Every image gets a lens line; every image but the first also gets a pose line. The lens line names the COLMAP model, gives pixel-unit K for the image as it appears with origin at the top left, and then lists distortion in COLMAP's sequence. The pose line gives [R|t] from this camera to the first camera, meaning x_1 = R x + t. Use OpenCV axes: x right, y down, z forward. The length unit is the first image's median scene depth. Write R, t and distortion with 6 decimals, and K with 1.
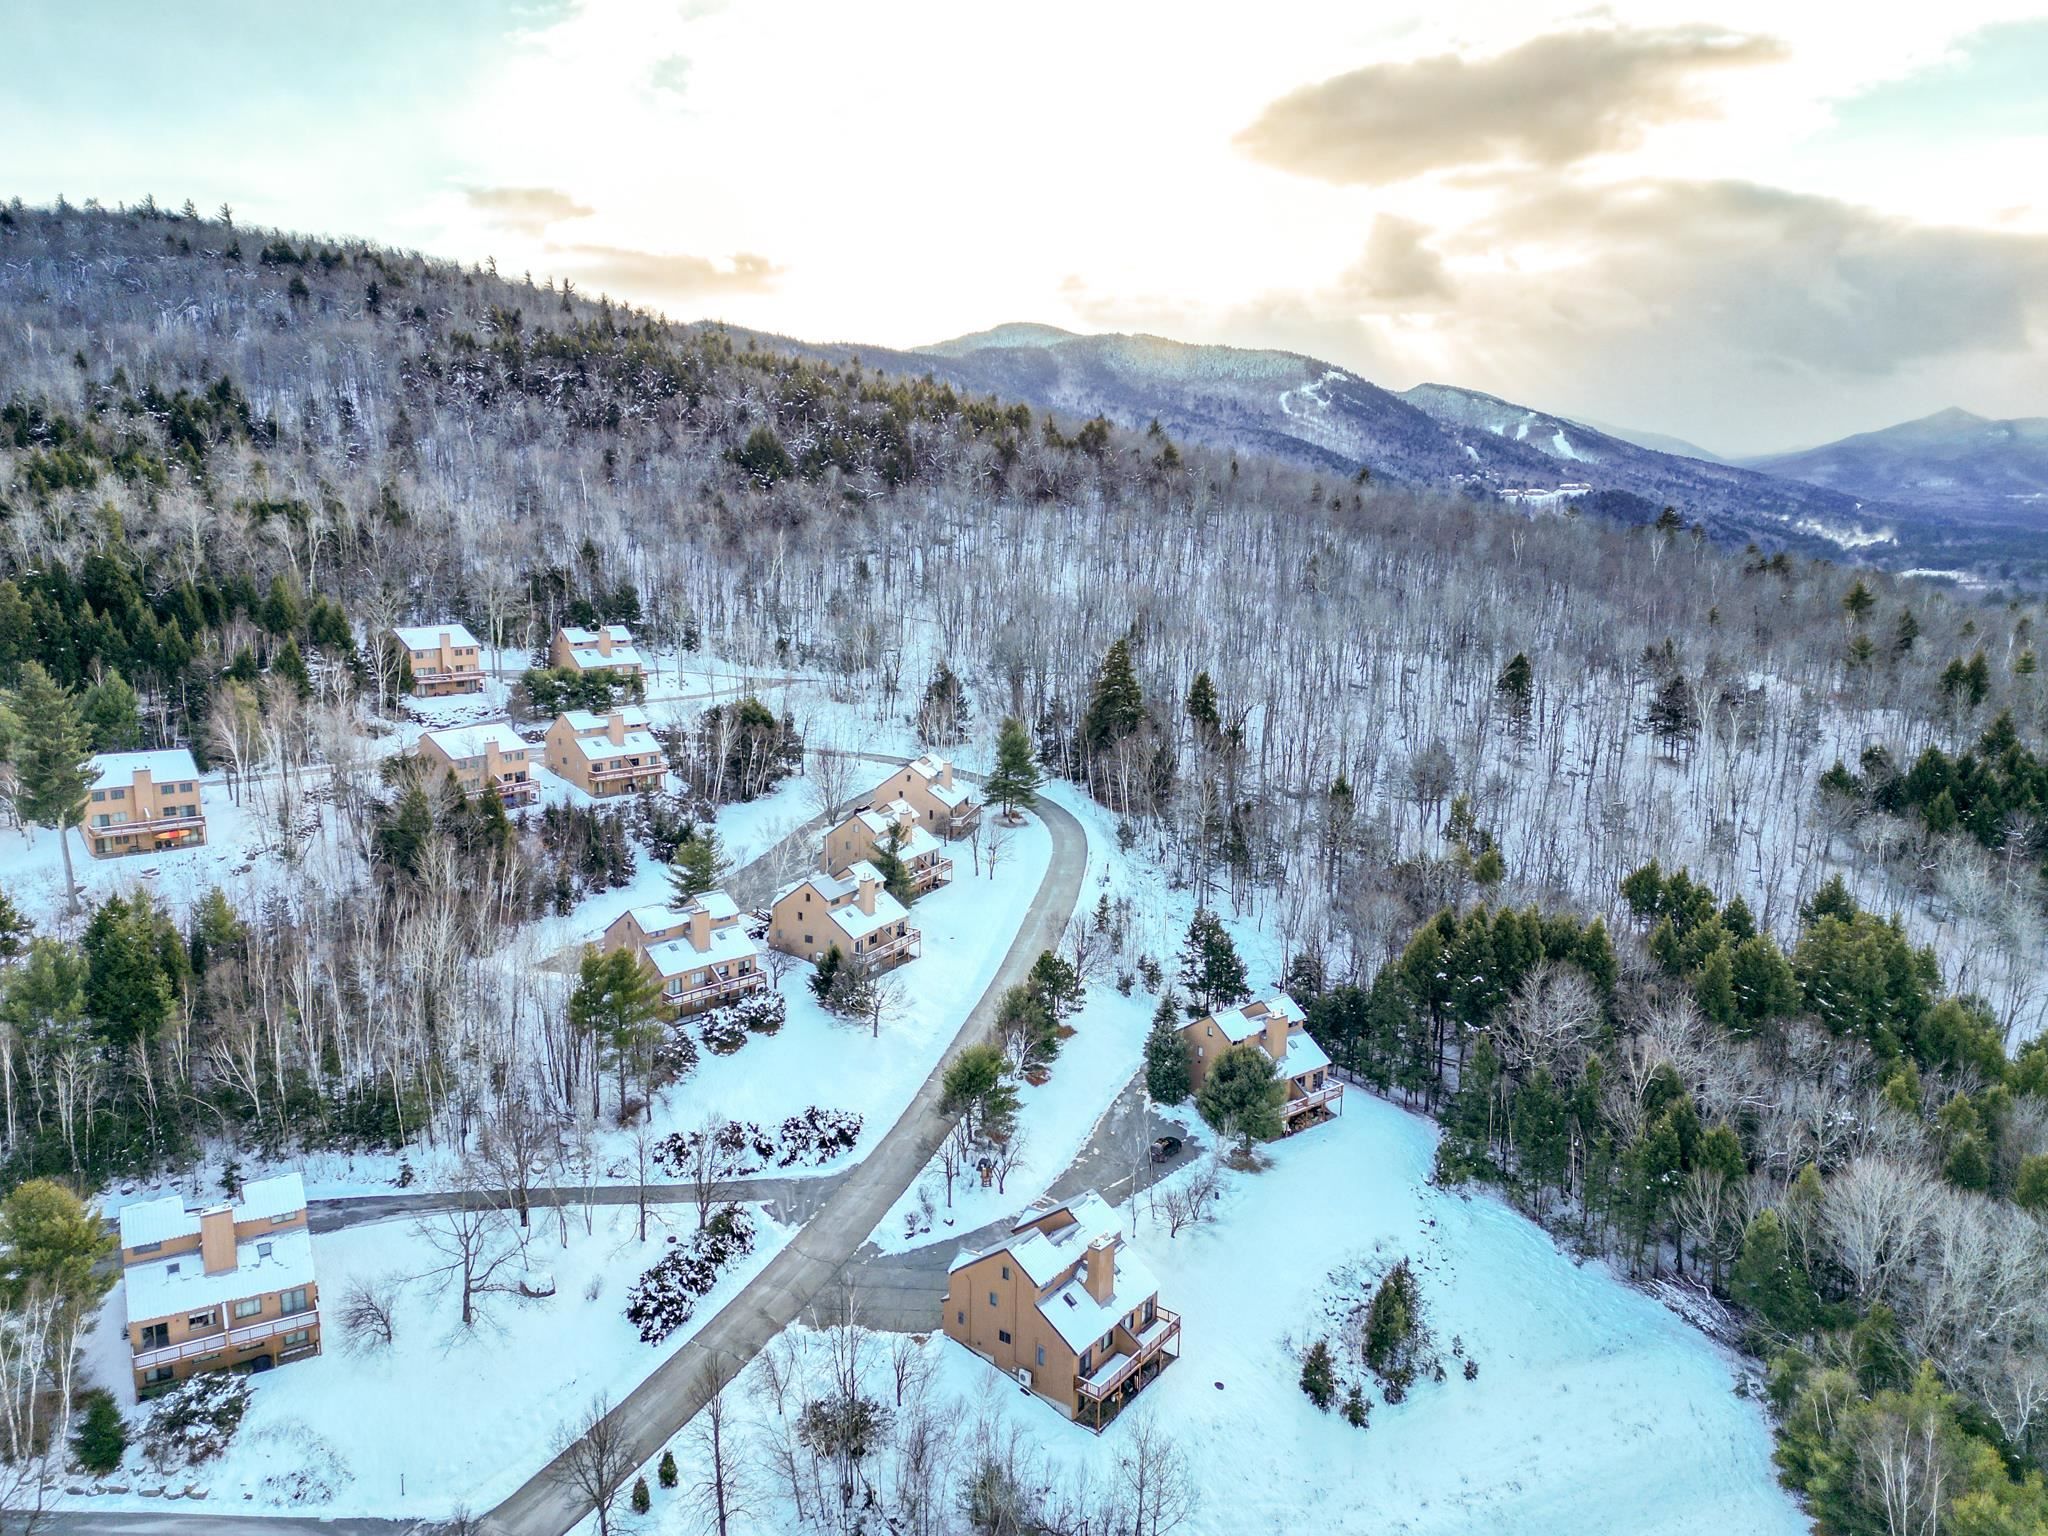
lens RADIAL K [[1414.8, 0, 1021.0], [0, 1414.8, 765.5], [0, 0, 1]] dist [0.095722, -0.093763]
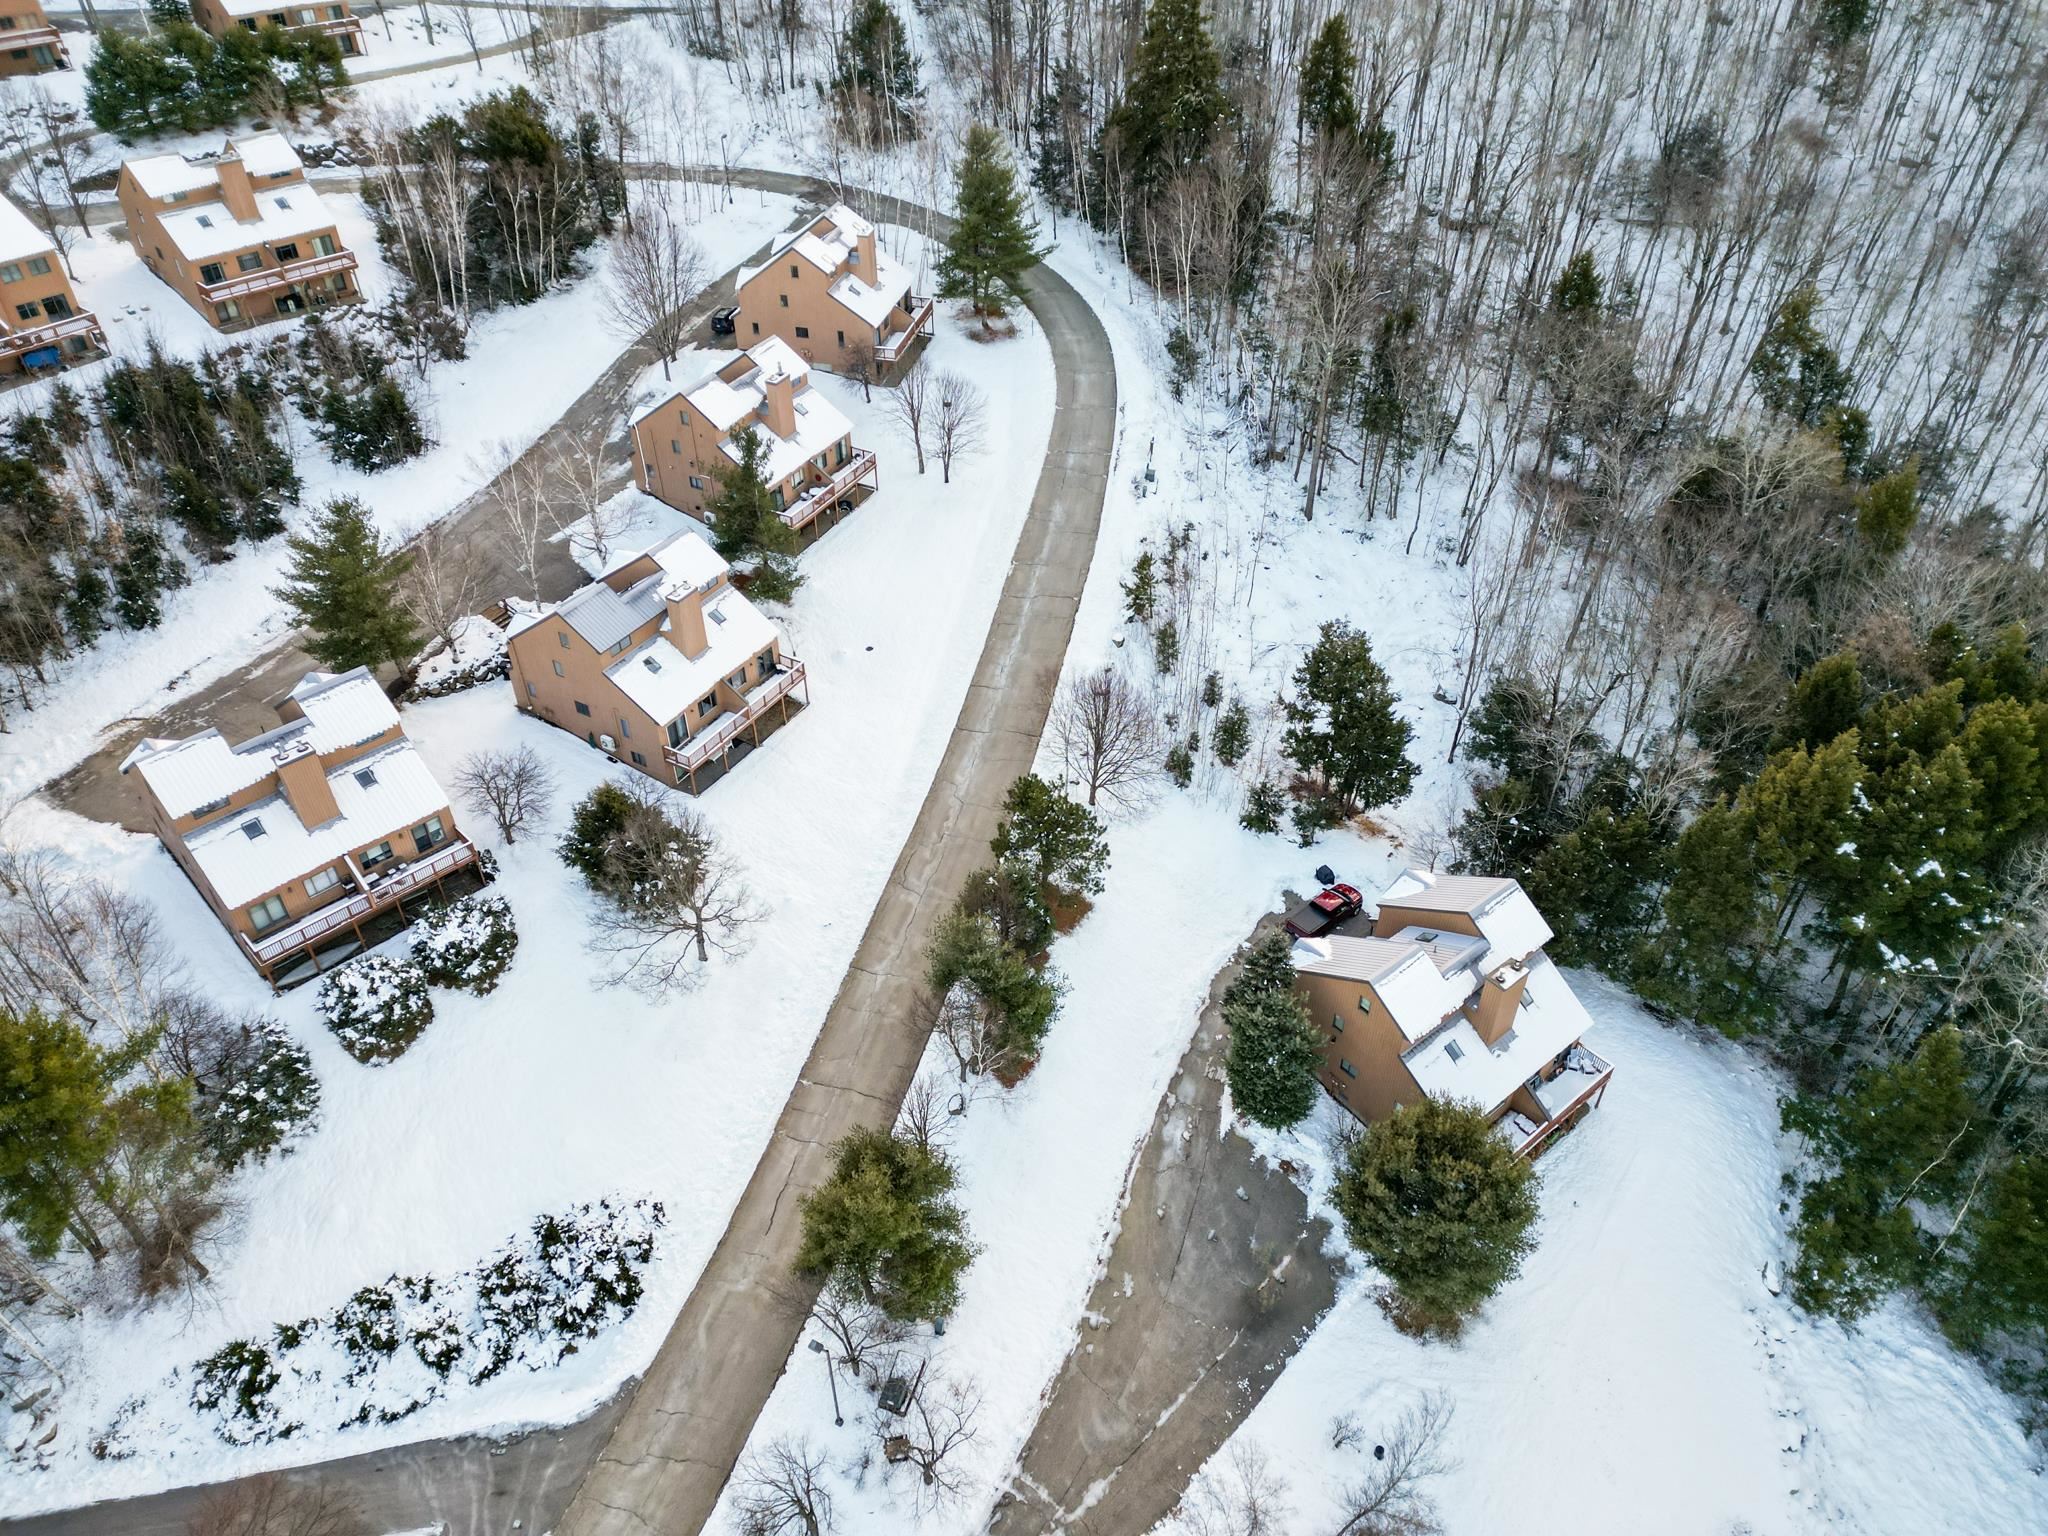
lens RADIAL K [[1414.8, 0, 1021.0], [0, 1414.8, 765.5], [0, 0, 1]] dist [0.095722, -0.093763]
pose [[0.999665, -0.013458, -0.022104, 0.020067], [0.022266, 0.882583, 0.469628, -0.087110], [0.013188, -0.469963, 0.882587, 0.443216]]
